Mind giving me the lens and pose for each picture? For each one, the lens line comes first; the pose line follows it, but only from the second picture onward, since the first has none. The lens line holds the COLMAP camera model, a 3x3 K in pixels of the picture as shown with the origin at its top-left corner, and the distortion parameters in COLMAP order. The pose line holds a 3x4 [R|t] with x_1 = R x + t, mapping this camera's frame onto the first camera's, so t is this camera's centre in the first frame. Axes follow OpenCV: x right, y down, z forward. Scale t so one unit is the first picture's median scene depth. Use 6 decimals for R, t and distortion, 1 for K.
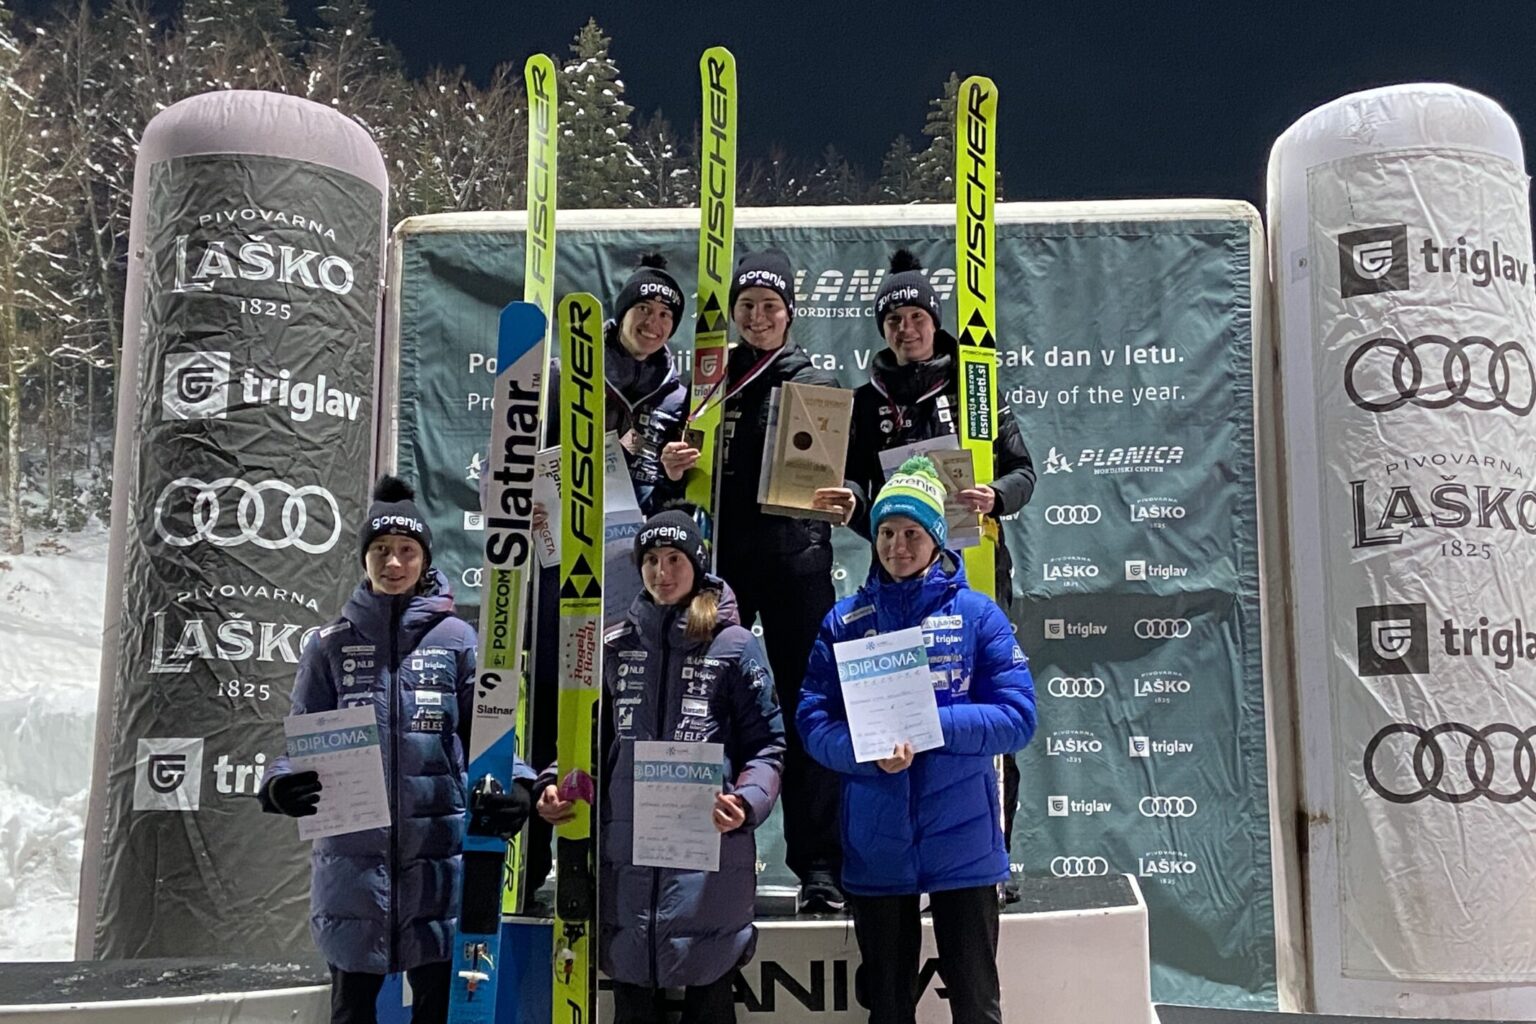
lens RADIAL K [[1861.7, 0, 769.0], [0, 1861.7, 512.5], [0, 0, 1]] dist [0.024993, 0.000000]
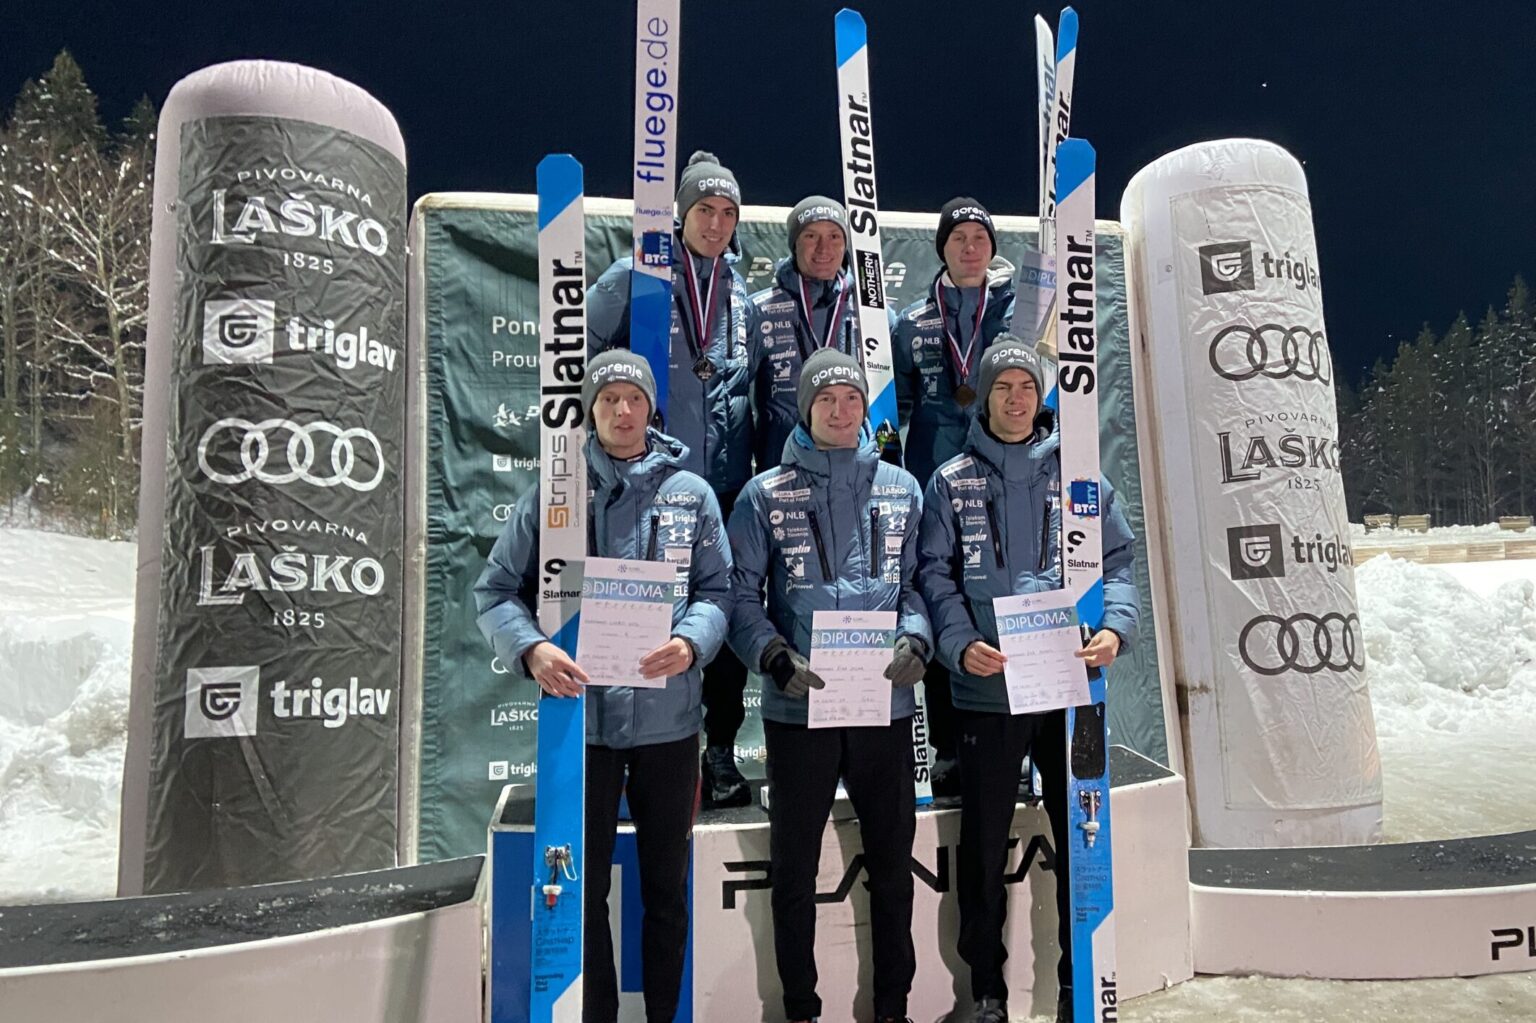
lens RADIAL K [[1155.1, 0, 806.6], [0, 1155.1, 505.1], [0, 0, 1]] dist [0.034969, -0.049407]
pose [[0.957841, -0.004992, 0.287254, -0.192543], [0.000820, 0.999892, 0.014645, 0.020951], [-0.287296, -0.013792, 0.957742, 0.283597]]
